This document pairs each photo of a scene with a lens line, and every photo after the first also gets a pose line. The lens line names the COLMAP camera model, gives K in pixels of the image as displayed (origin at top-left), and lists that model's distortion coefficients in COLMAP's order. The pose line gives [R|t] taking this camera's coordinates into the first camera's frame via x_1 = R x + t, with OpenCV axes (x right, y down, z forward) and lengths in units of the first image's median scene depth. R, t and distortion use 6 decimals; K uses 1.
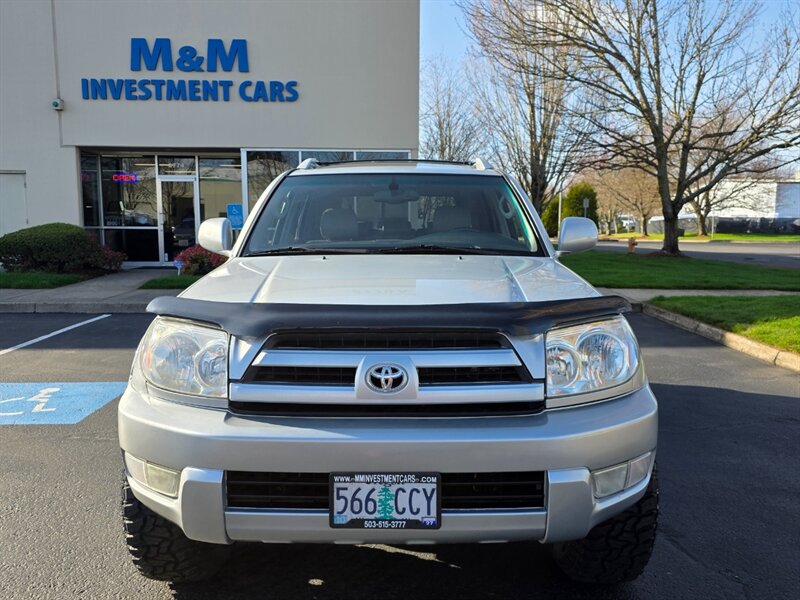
lens RADIAL K [[656.3, 0, 400.8], [0, 656.3, 296.0], [0, 0, 1]] dist [0.034996, -0.028354]
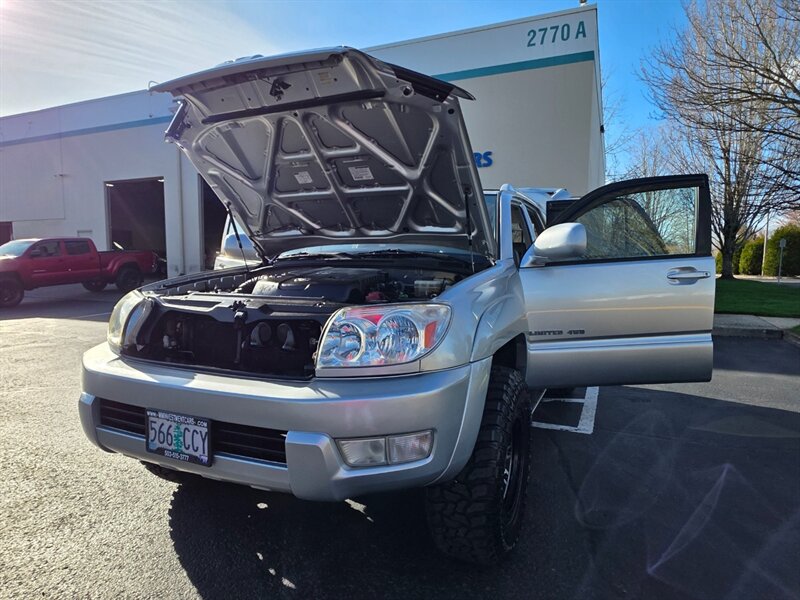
lens RADIAL K [[482.2, 0, 403.8], [0, 482.2, 306.8], [0, 0, 1]] dist [-0.003331, 0.002300]
pose [[0.914584, 0.040923, -0.402321, 0.662257], [-0.048673, 0.998774, -0.009054, 0.053817], [0.401457, 0.027863, 0.915454, 0.318047]]
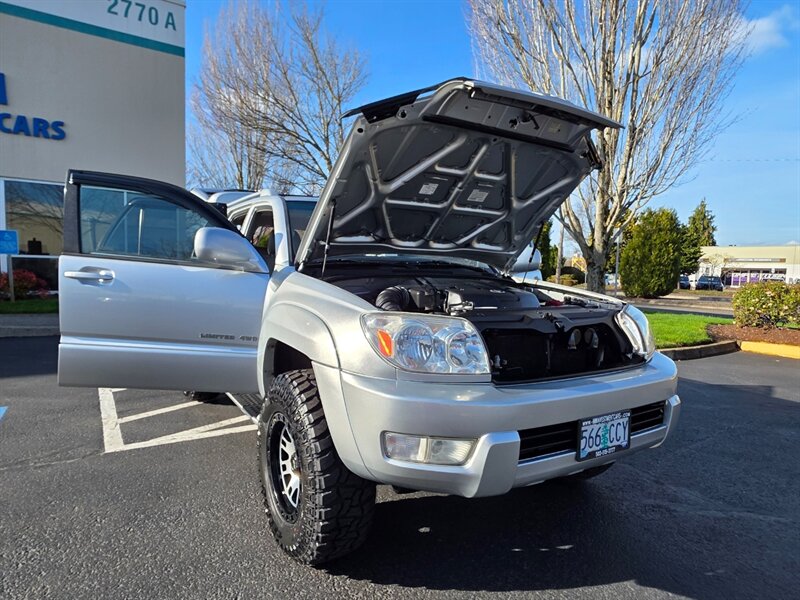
lens RADIAL K [[482.2, 0, 399.3], [0, 482.2, 305.0], [0, 0, 1]] dist [-0.003331, 0.002300]
pose [[0.849666, -0.015722, 0.527086, -0.853862], [0.029331, 0.999417, -0.017472, 0.041274], [-0.526505, 0.030305, 0.849632, 0.336013]]
